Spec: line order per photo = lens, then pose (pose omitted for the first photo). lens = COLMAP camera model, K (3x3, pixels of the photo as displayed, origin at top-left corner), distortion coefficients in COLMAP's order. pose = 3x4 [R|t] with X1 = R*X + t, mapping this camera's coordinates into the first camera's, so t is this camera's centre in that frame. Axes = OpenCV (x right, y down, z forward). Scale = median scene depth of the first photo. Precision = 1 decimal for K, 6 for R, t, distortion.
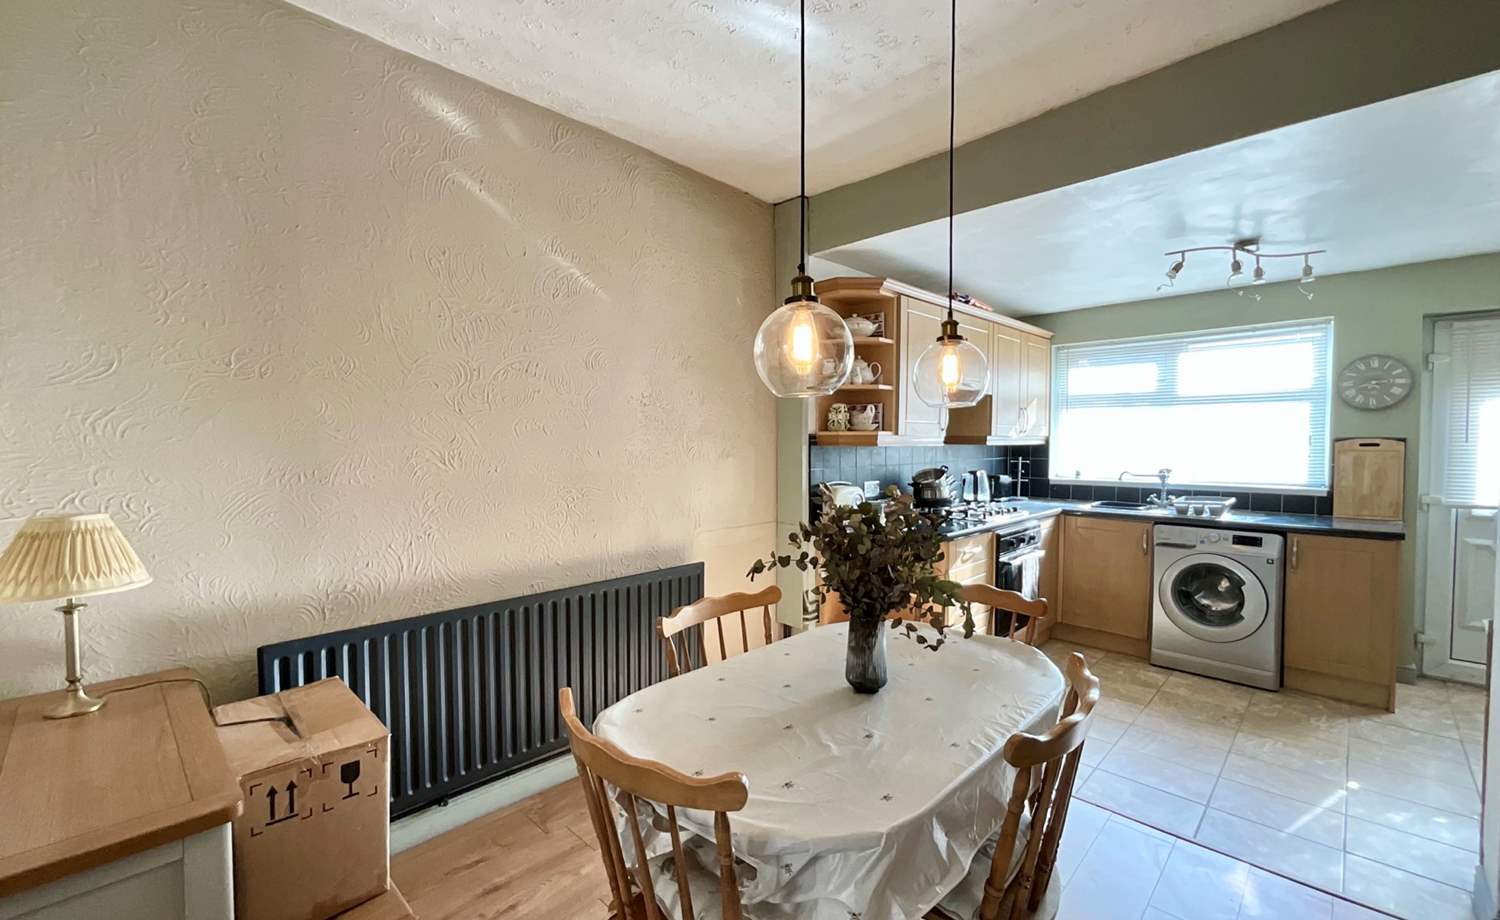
lens RADIAL K [[623.3, 0, 749.8], [0, 623.3, 463.2], [0, 0, 1]] dist [0.001604, 0.000169]
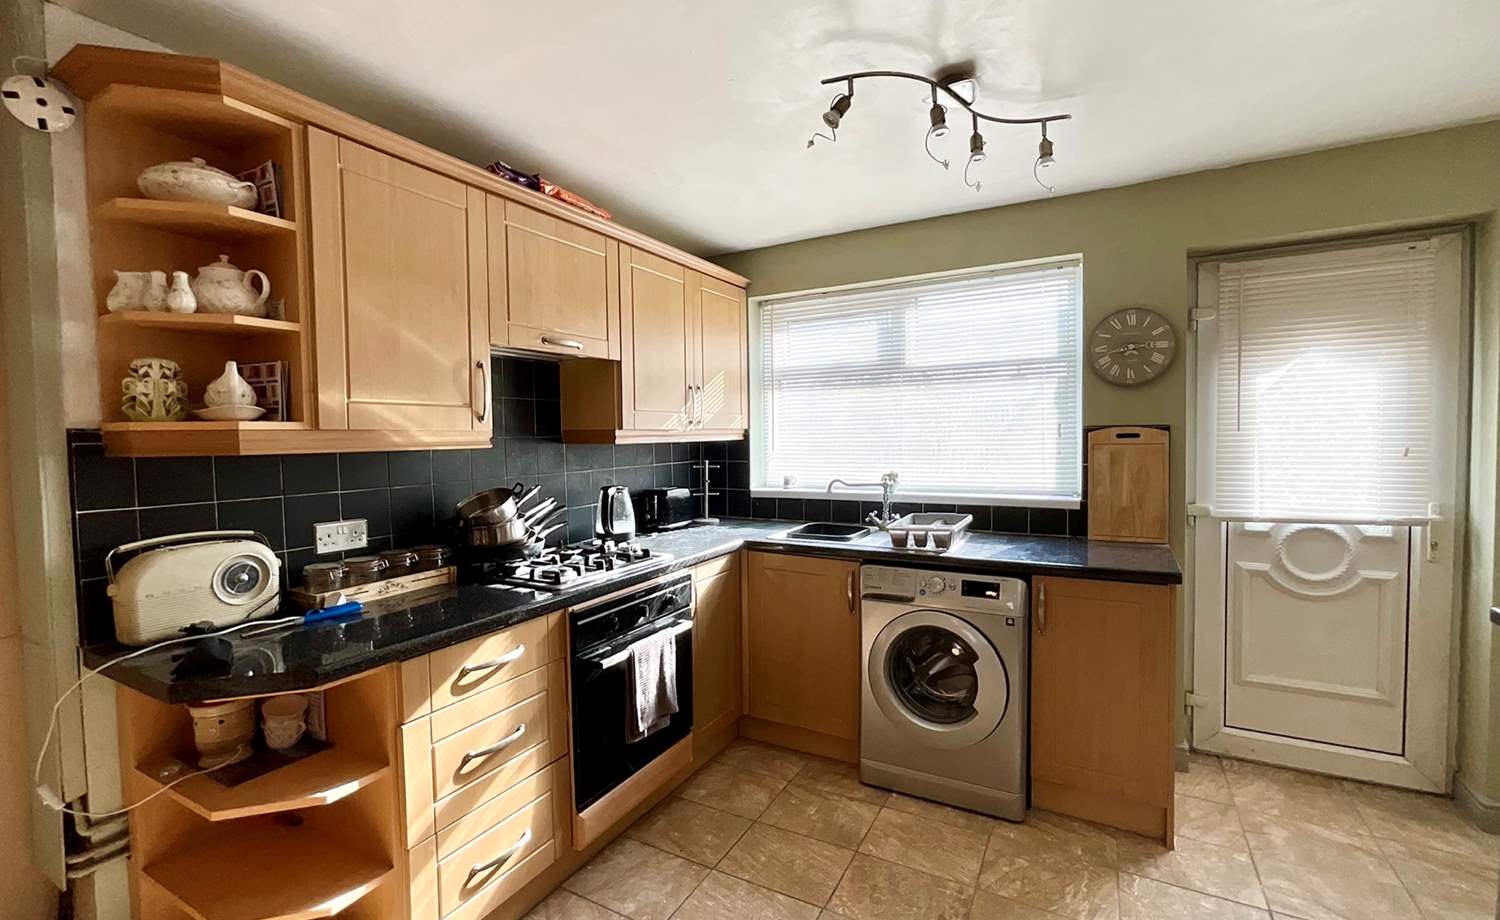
lens RADIAL K [[642.3, 0, 750.1], [0, 642.3, 462.3], [0, 0, 1]] dist [-0.004111, 0.000012]
pose [[0.962124, -0.025459, 0.271420, 0.382865], [0.024703, 0.999676, 0.006201, -0.014304], [-0.271490, 0.000739, 0.962441, 0.417281]]
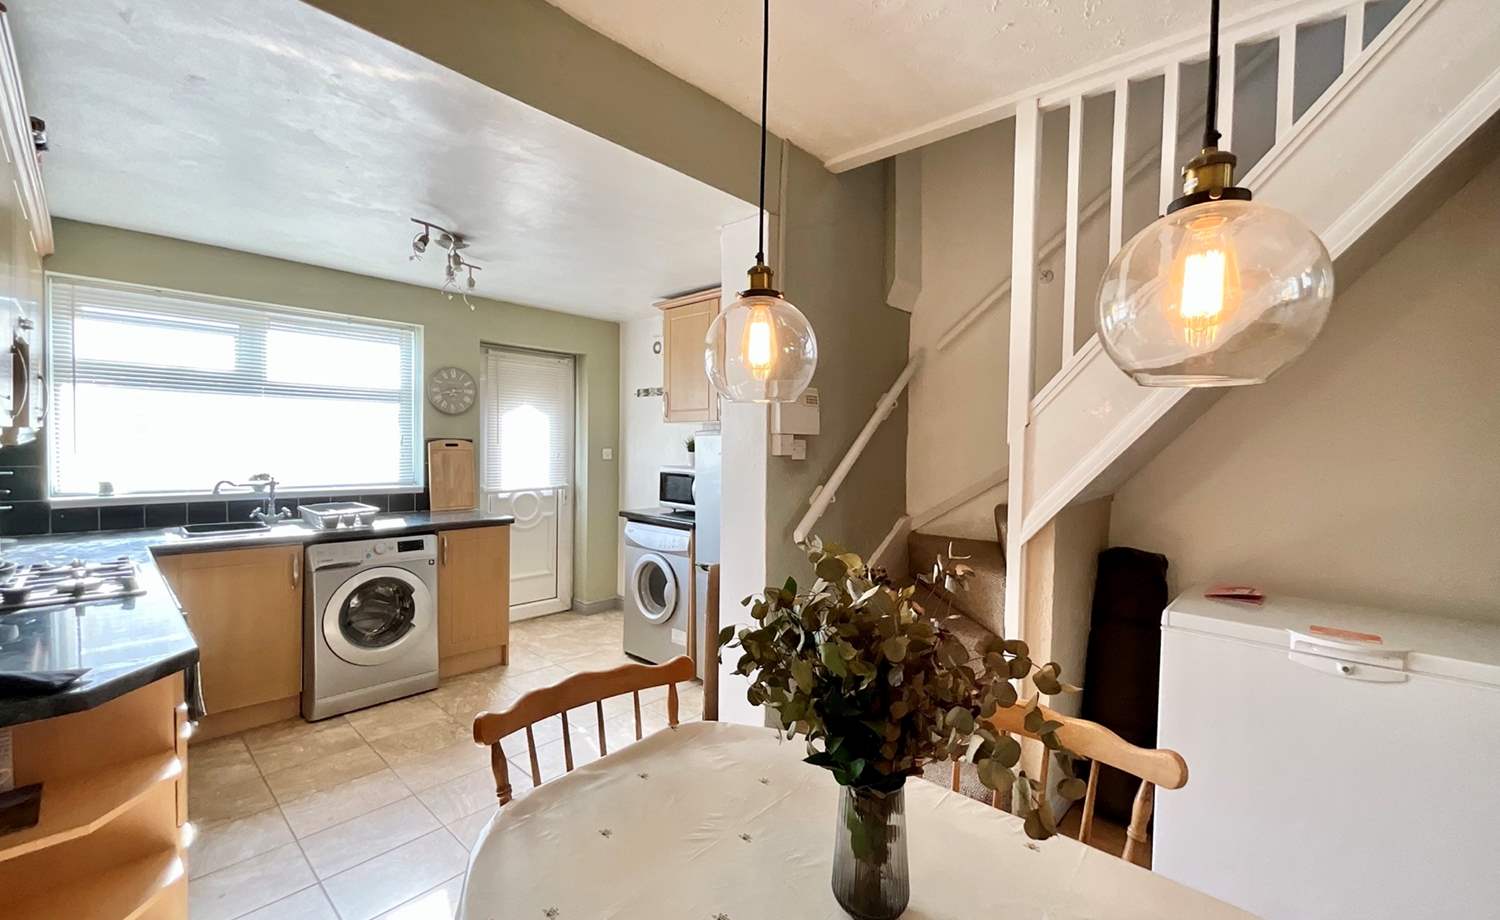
lens RADIAL K [[606.9, 0, 746.2], [0, 606.9, 462.1], [0, 0, 1]] dist [-0.000088, 0.000160]
pose [[-0.039191, -0.030832, 0.998756, -0.146356], [0.018656, 0.999327, 0.031582, -0.022843], [-0.999058, 0.019870, -0.038589, 0.499331]]
